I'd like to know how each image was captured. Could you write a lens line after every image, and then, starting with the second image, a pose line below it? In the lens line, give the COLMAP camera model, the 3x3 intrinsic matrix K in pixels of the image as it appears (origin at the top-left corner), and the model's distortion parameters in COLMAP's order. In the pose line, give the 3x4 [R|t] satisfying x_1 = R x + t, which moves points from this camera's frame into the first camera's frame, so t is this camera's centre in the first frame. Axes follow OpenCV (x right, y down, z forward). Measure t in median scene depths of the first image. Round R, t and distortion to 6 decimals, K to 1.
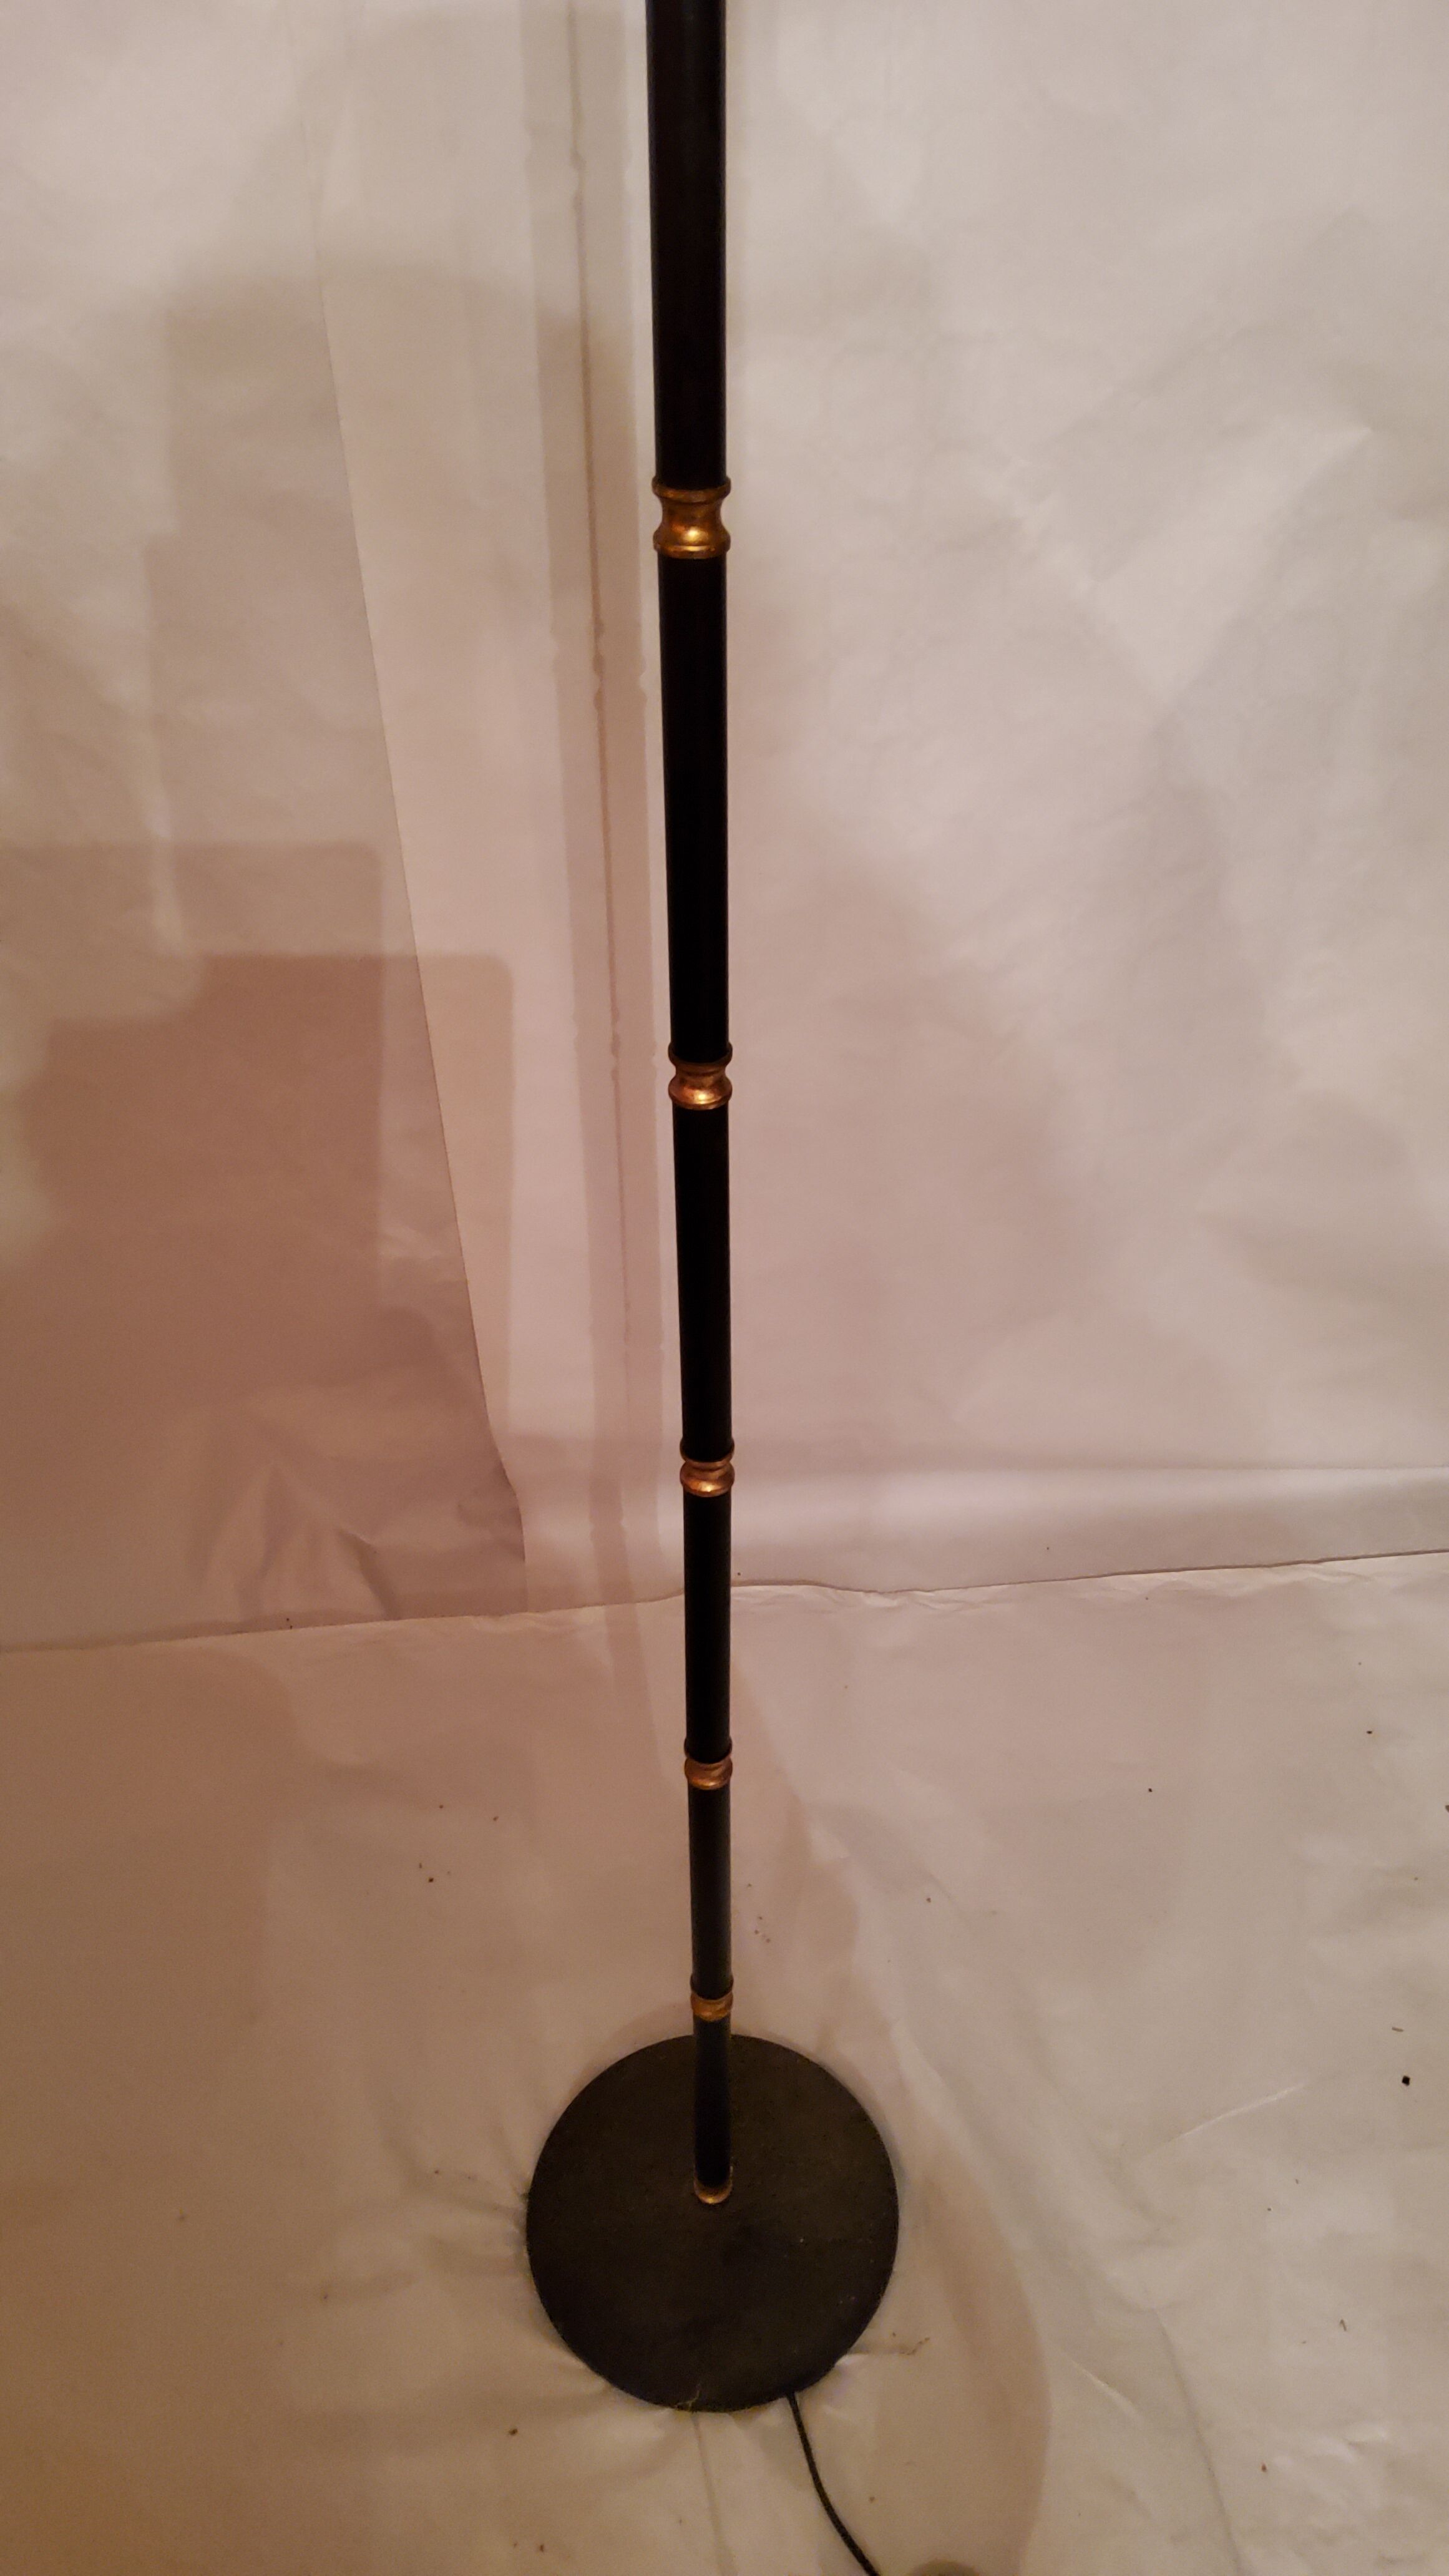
lens RADIAL K [[1903.0, 0, 735.1], [0, 1903.0, 1303.4], [0, 0, 1]] dist [0.063668, -0.111995]
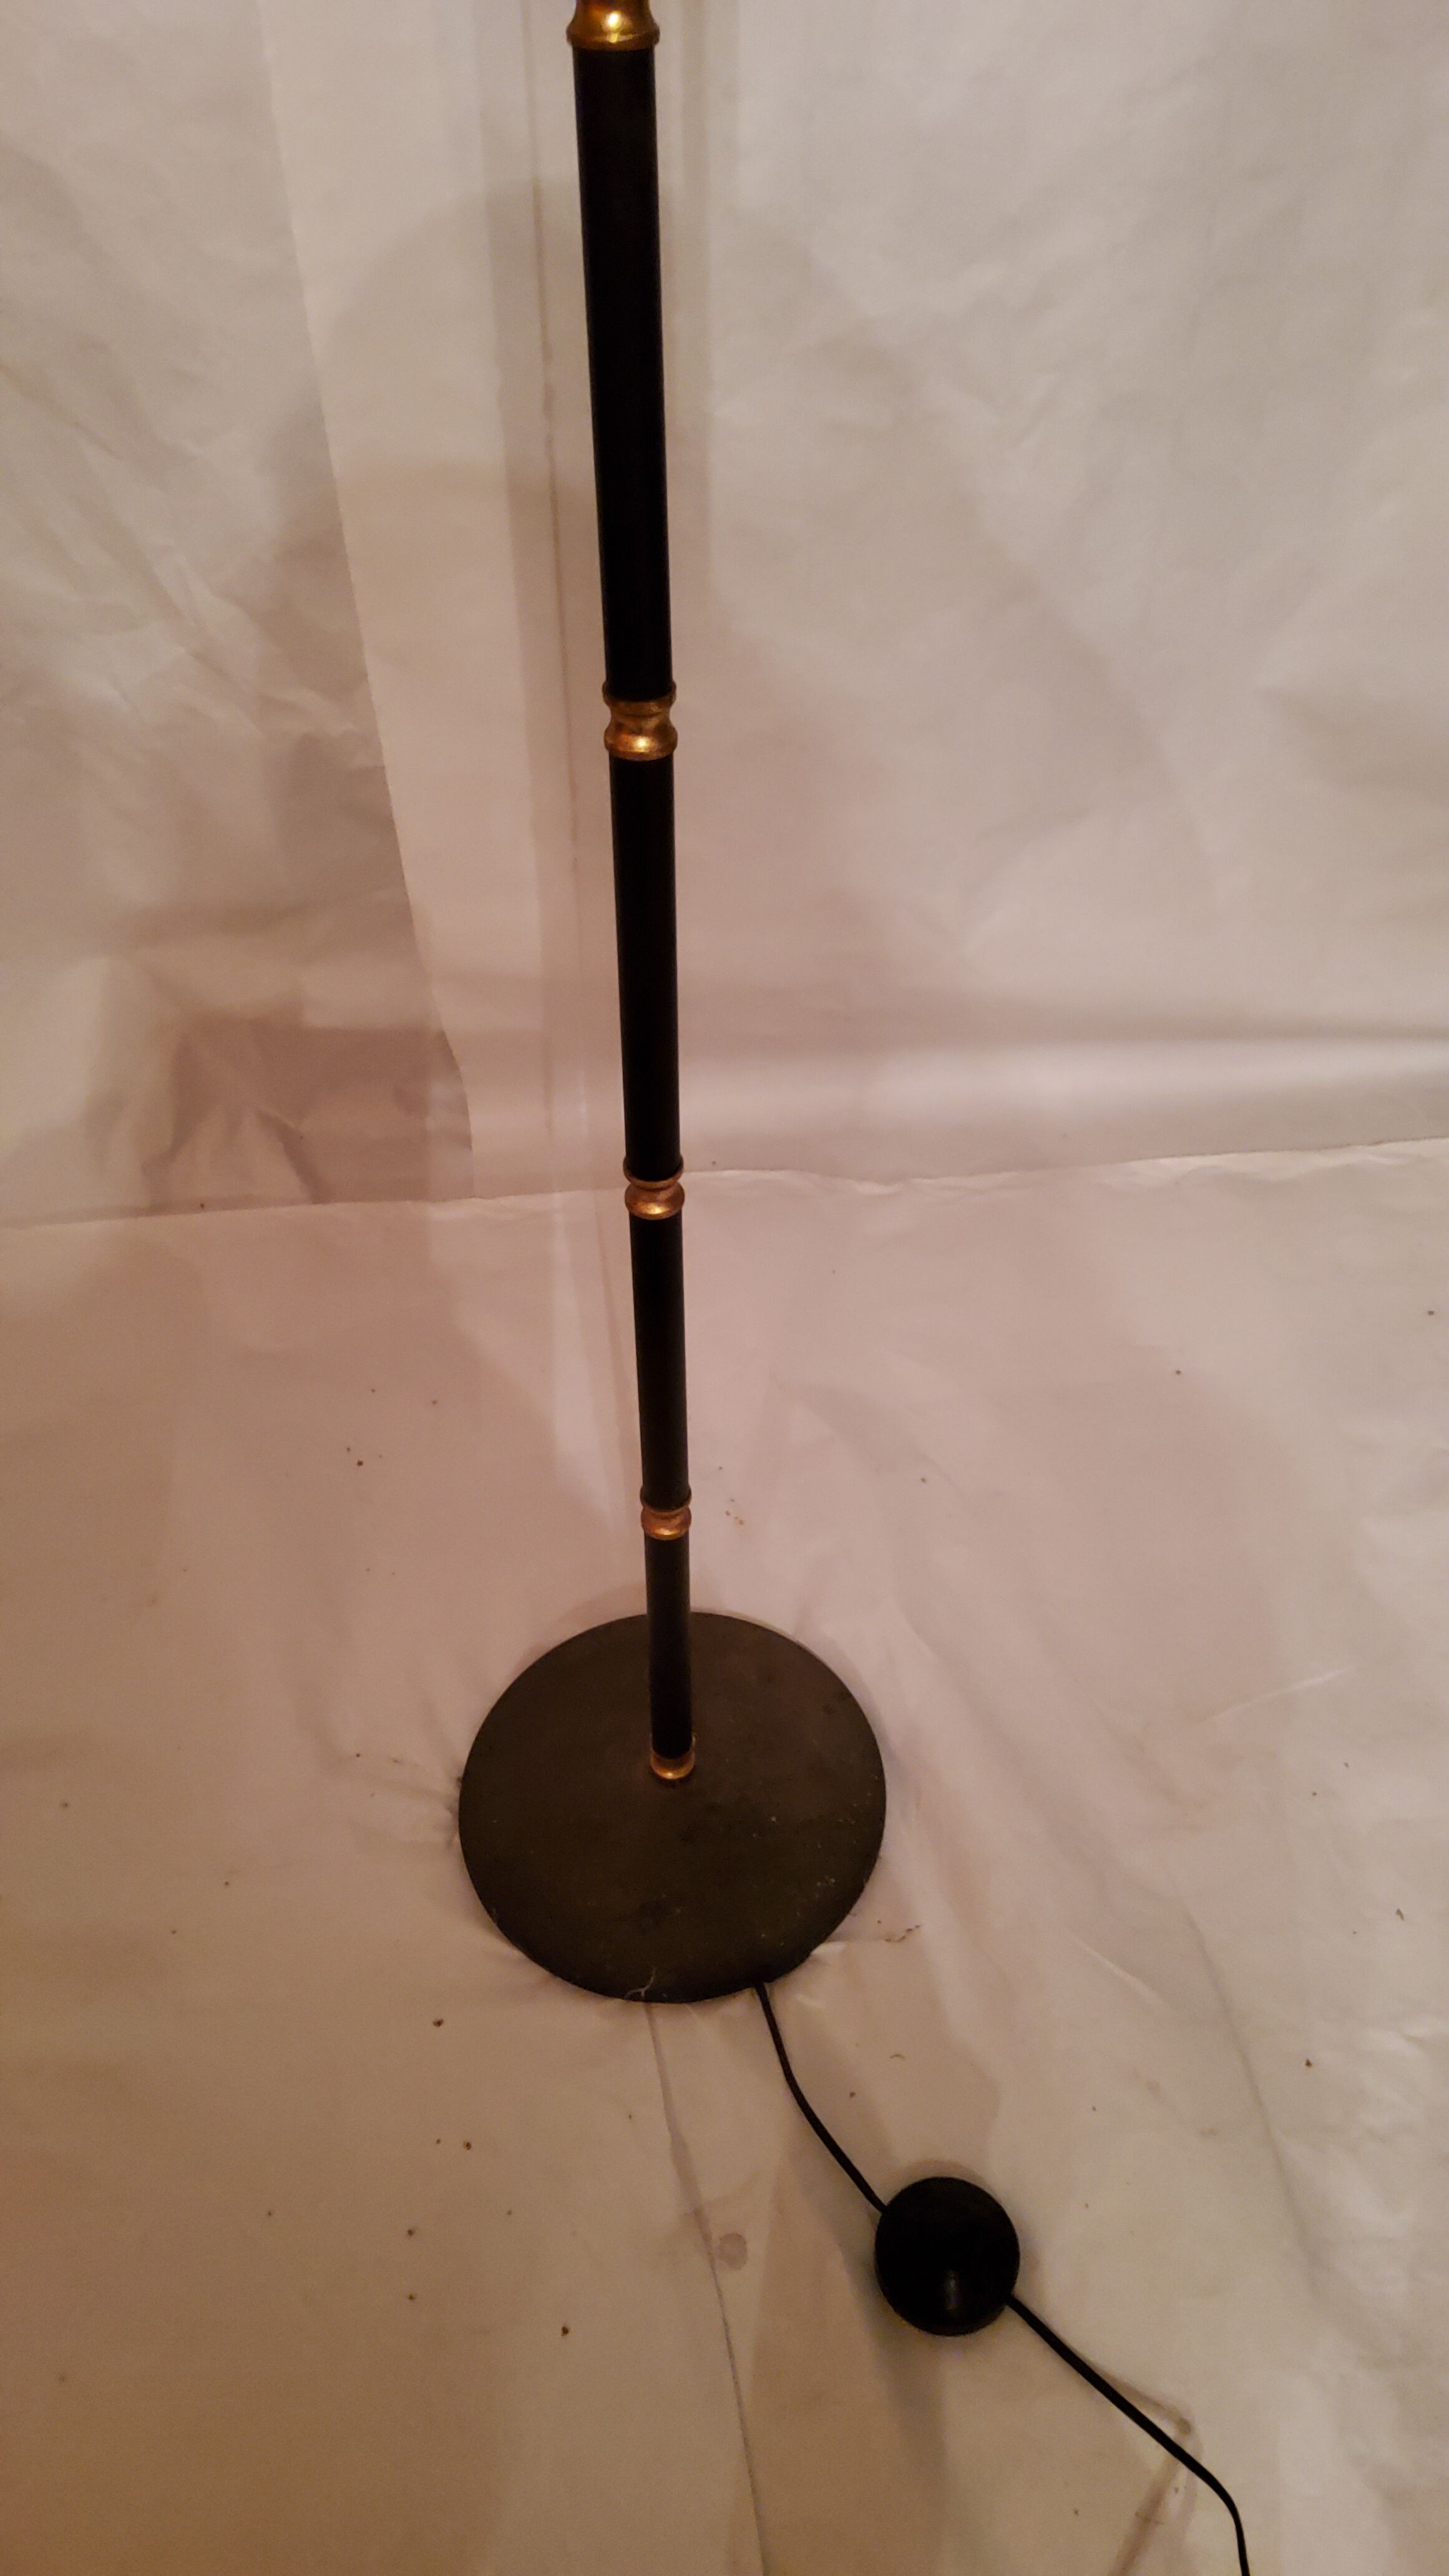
lens RADIAL K [[1943.5, 0, 724.5], [0, 1943.5, 1288.0], [0, 0, 1]] dist [0.100095, -0.265564]
pose [[0.999994, 0.002101, -0.002792, 0.013493], [-0.001782, 0.993978, 0.109567, 0.144269], [0.003005, -0.109561, 0.993976, 0.139536]]
